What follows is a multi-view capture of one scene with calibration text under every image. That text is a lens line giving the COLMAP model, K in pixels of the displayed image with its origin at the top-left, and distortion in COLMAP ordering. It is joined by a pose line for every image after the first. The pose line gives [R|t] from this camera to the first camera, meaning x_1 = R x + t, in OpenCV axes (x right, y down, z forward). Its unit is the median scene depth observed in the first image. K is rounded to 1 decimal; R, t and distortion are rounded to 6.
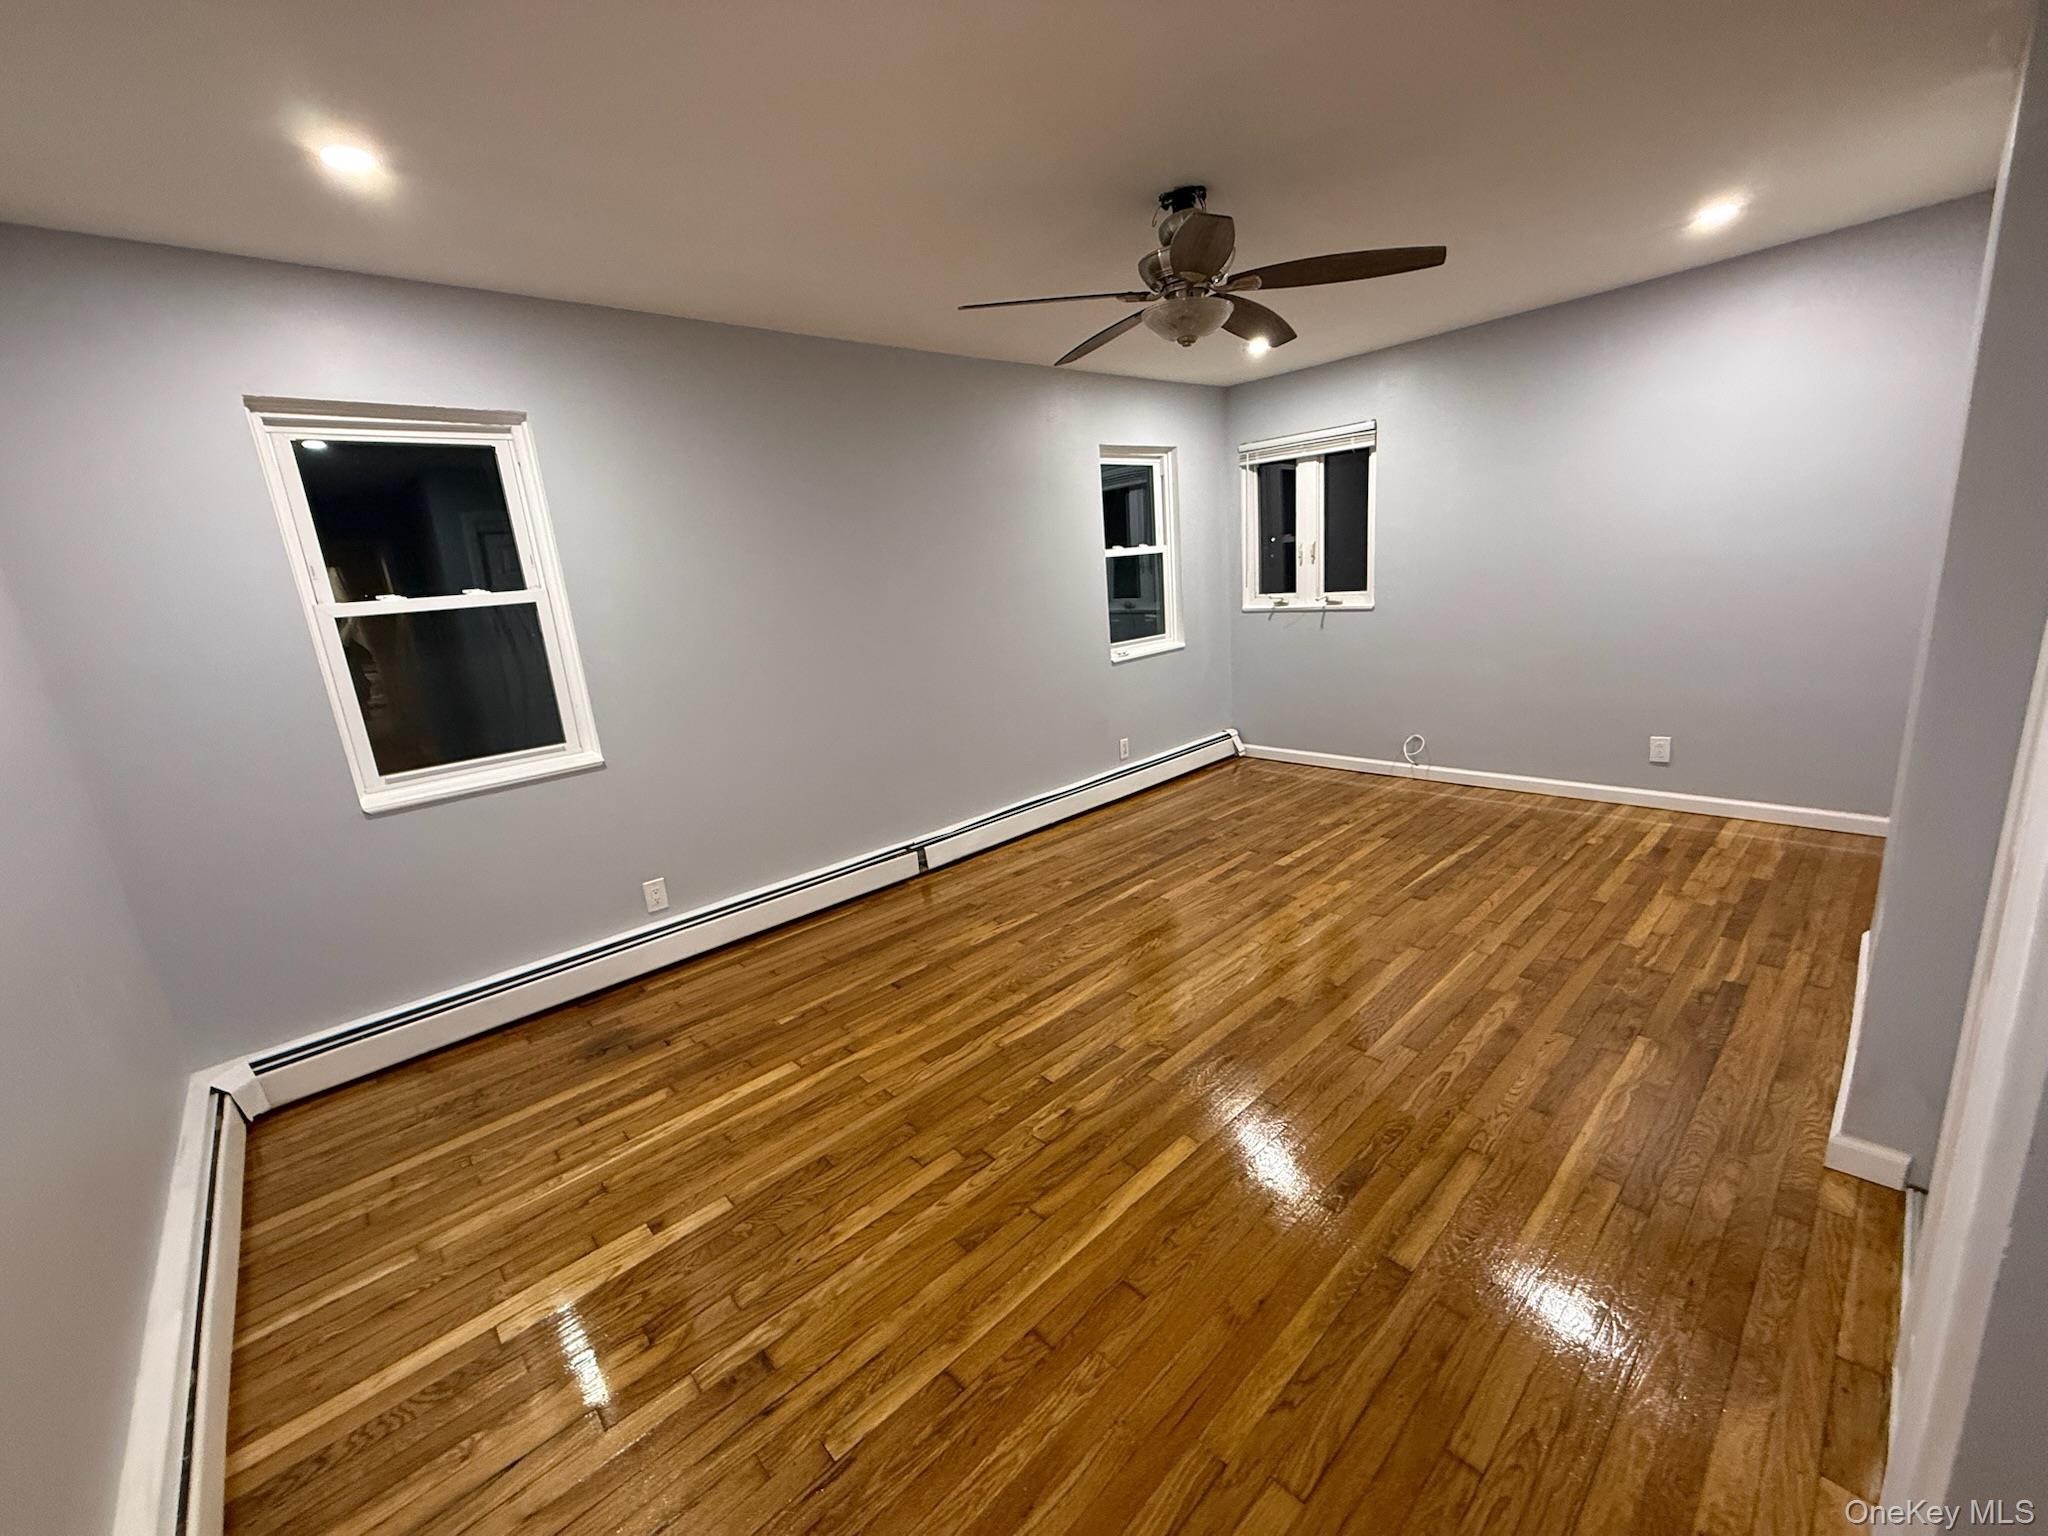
lens RADIAL K [[813.3, 0, 1020.1], [0, 813.3, 776.0], [0, 0, 1]] dist [-0.000808, 0.000043]
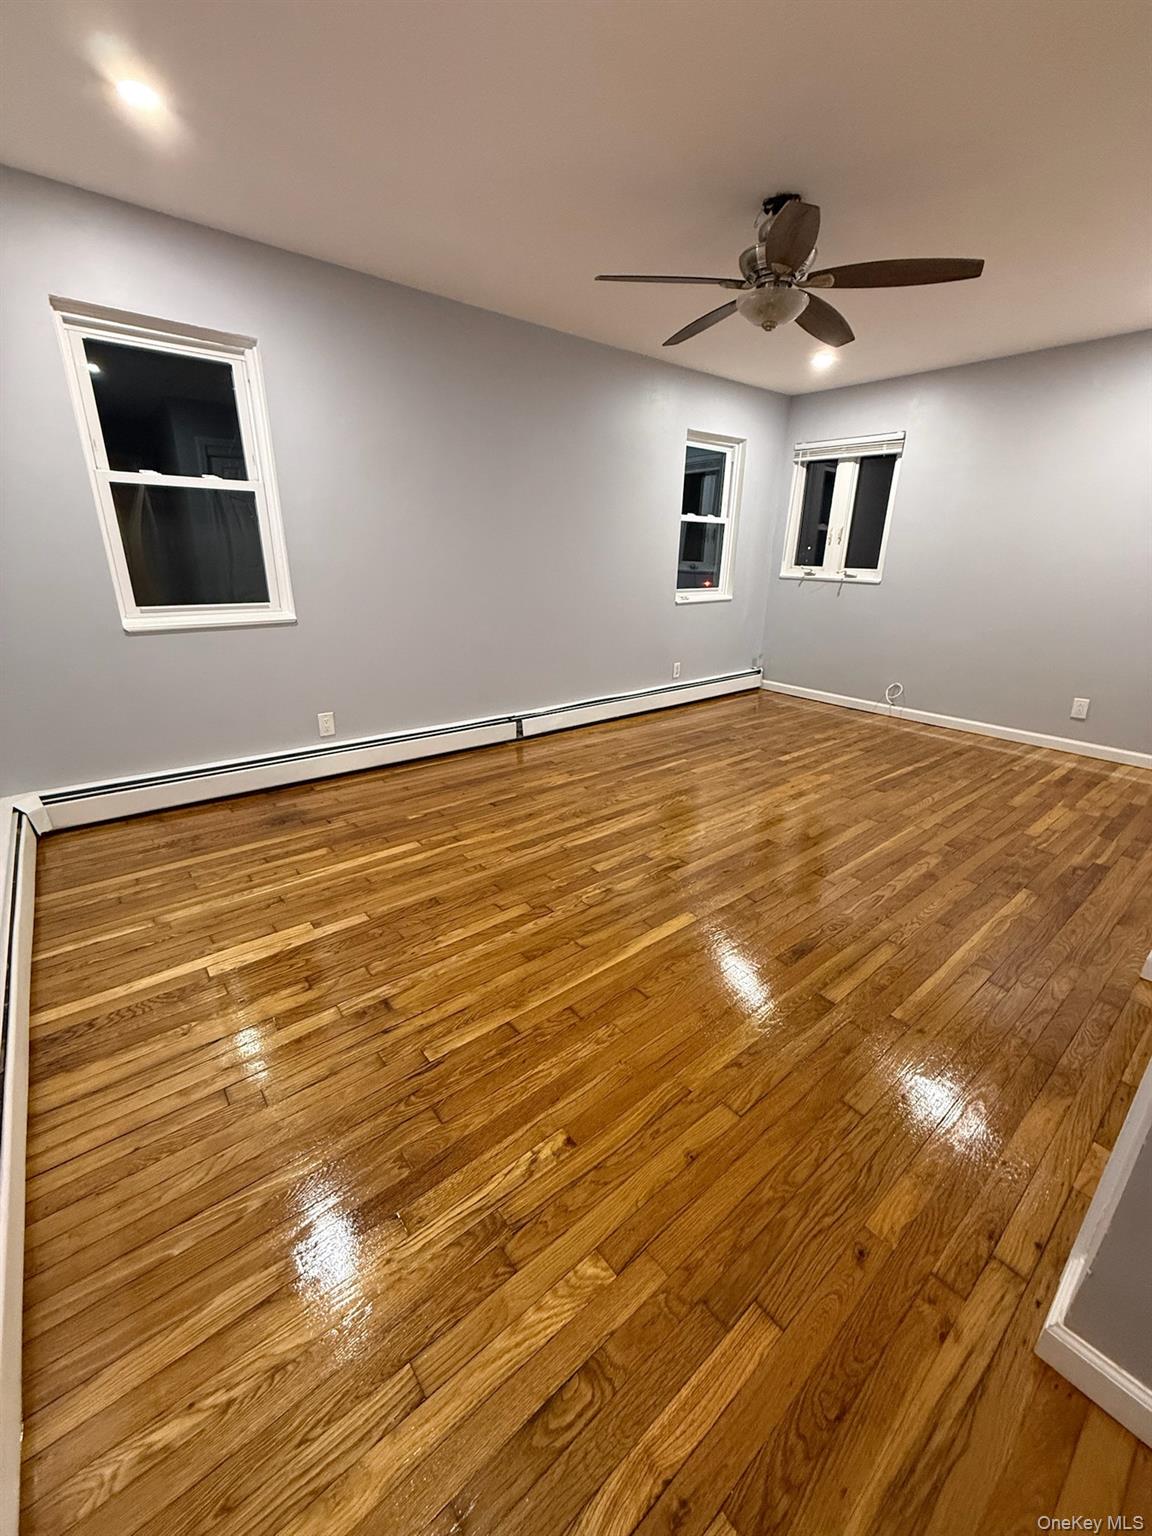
lens RADIAL K [[607.7, 0, 576.0], [0, 607.7, 768.0], [0, 0, 1]] dist [-0.000642, -0.000319]
pose [[0.993397, 0.113526, -0.016577, -0.001799], [-0.111420, 0.989068, 0.096592, 0.084574], [0.027362, -0.094107, 0.995186, -0.025077]]
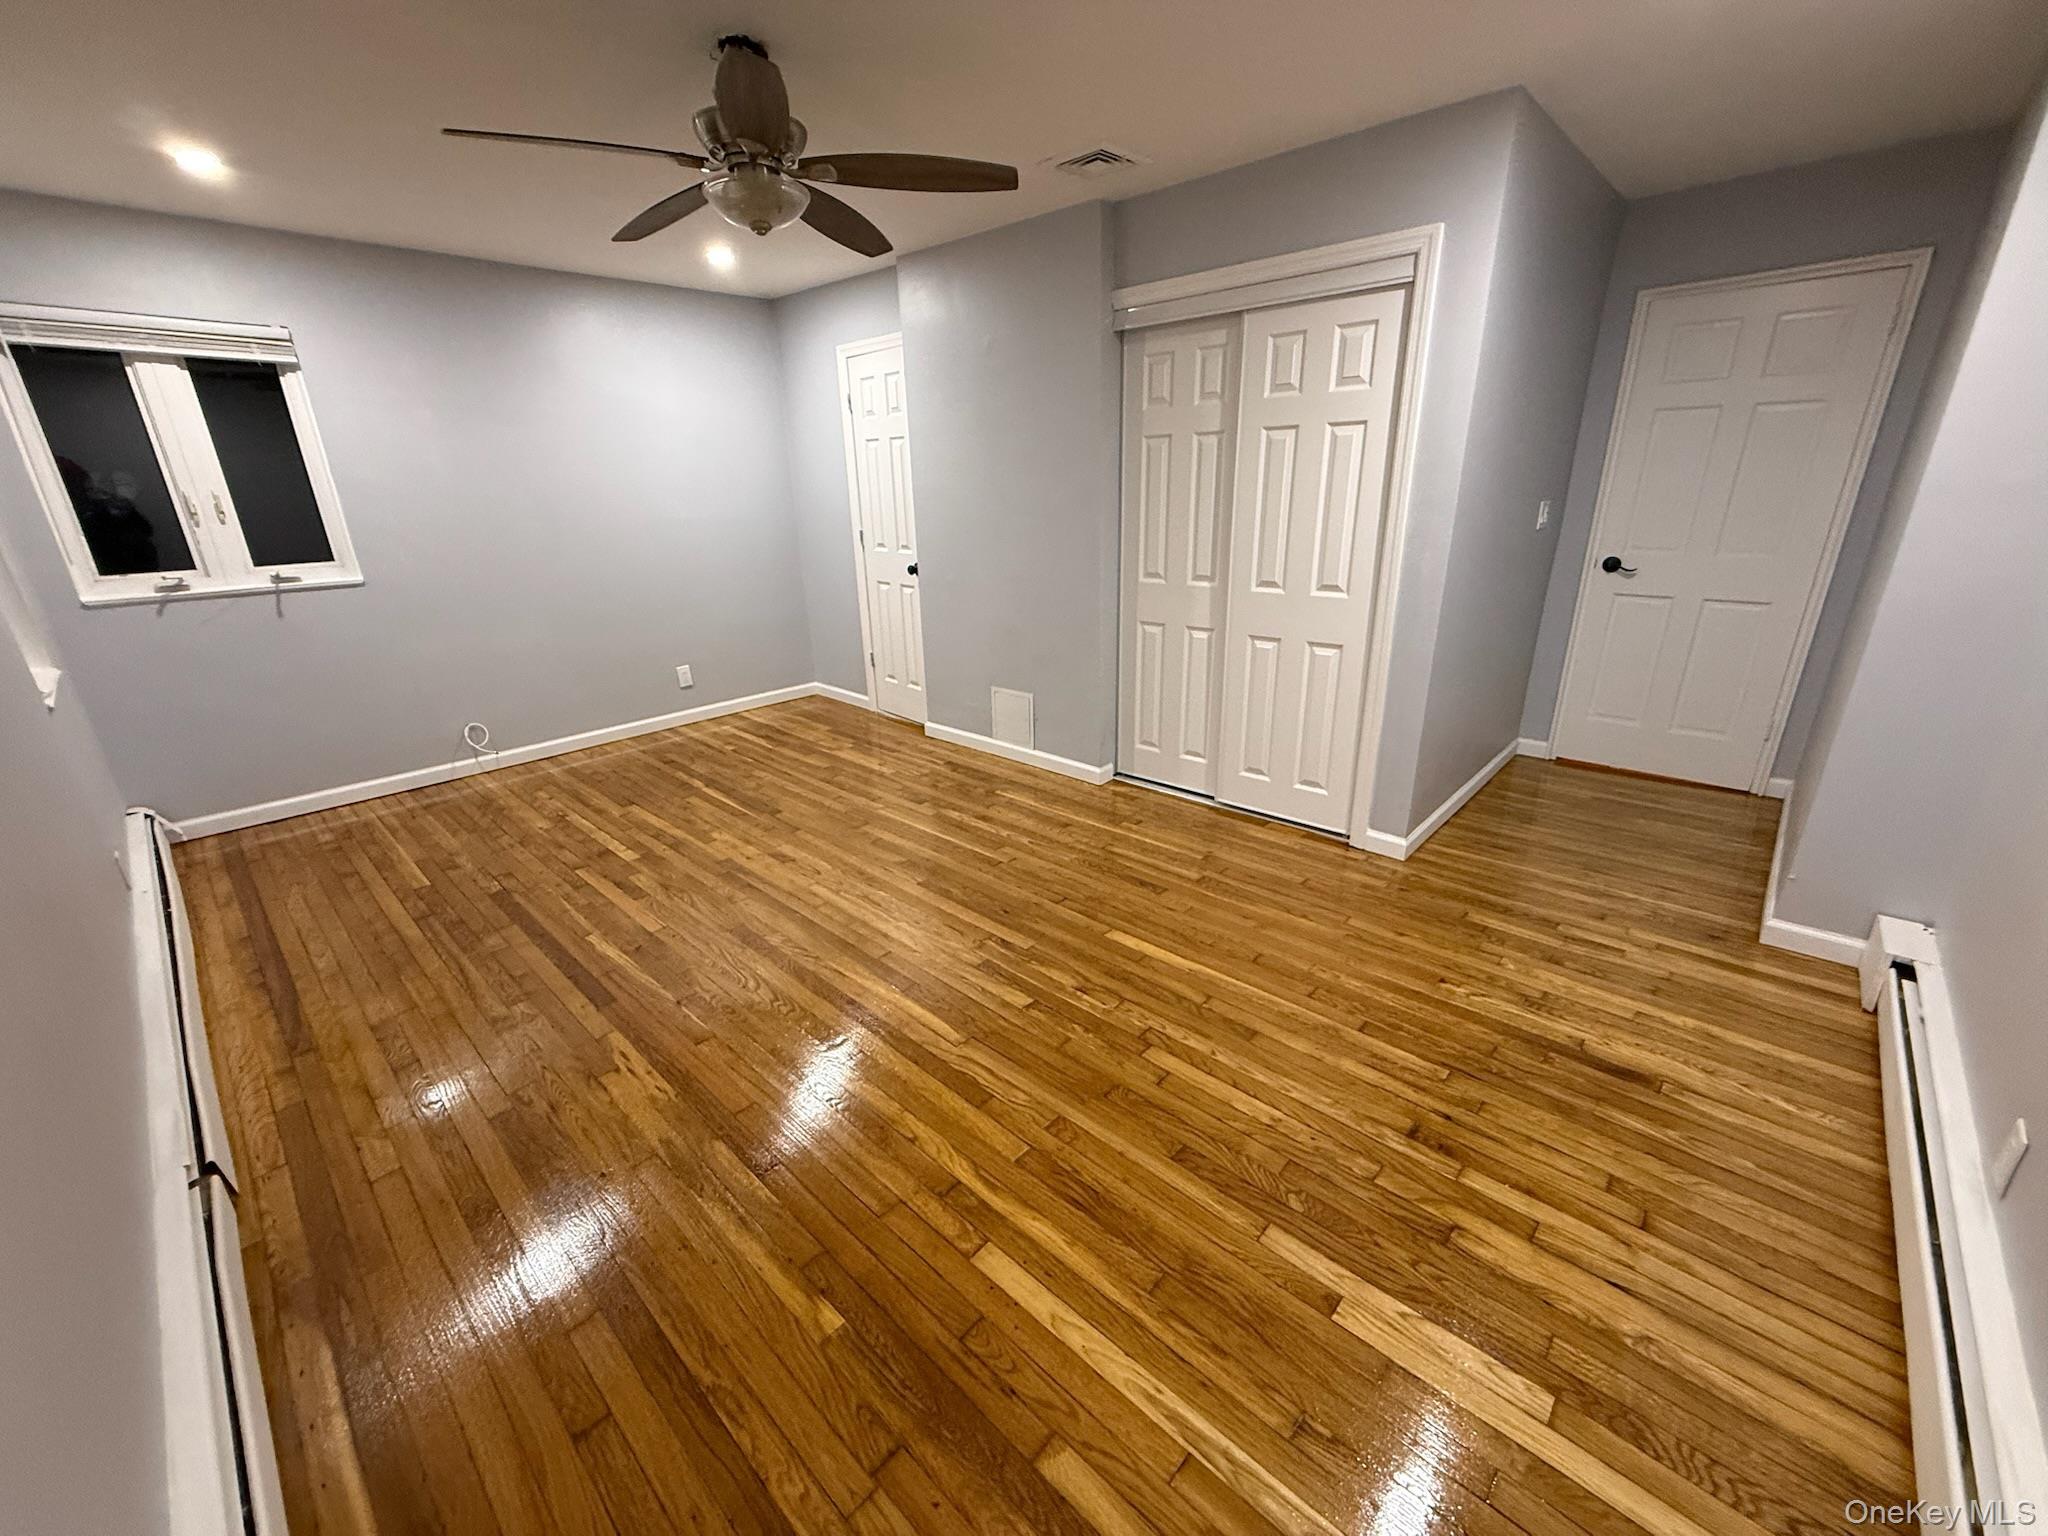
lens RADIAL K [[810.2, 0, 1014.0], [0, 810.2, 776.1], [0, 0, 1]] dist [-0.000642, -0.000319]
pose [[-0.073362, -0.263780, 0.961789, -0.708339], [0.274294, 0.921859, 0.273750, -0.134065], [-0.958843, 0.283896, 0.004724, 0.785155]]
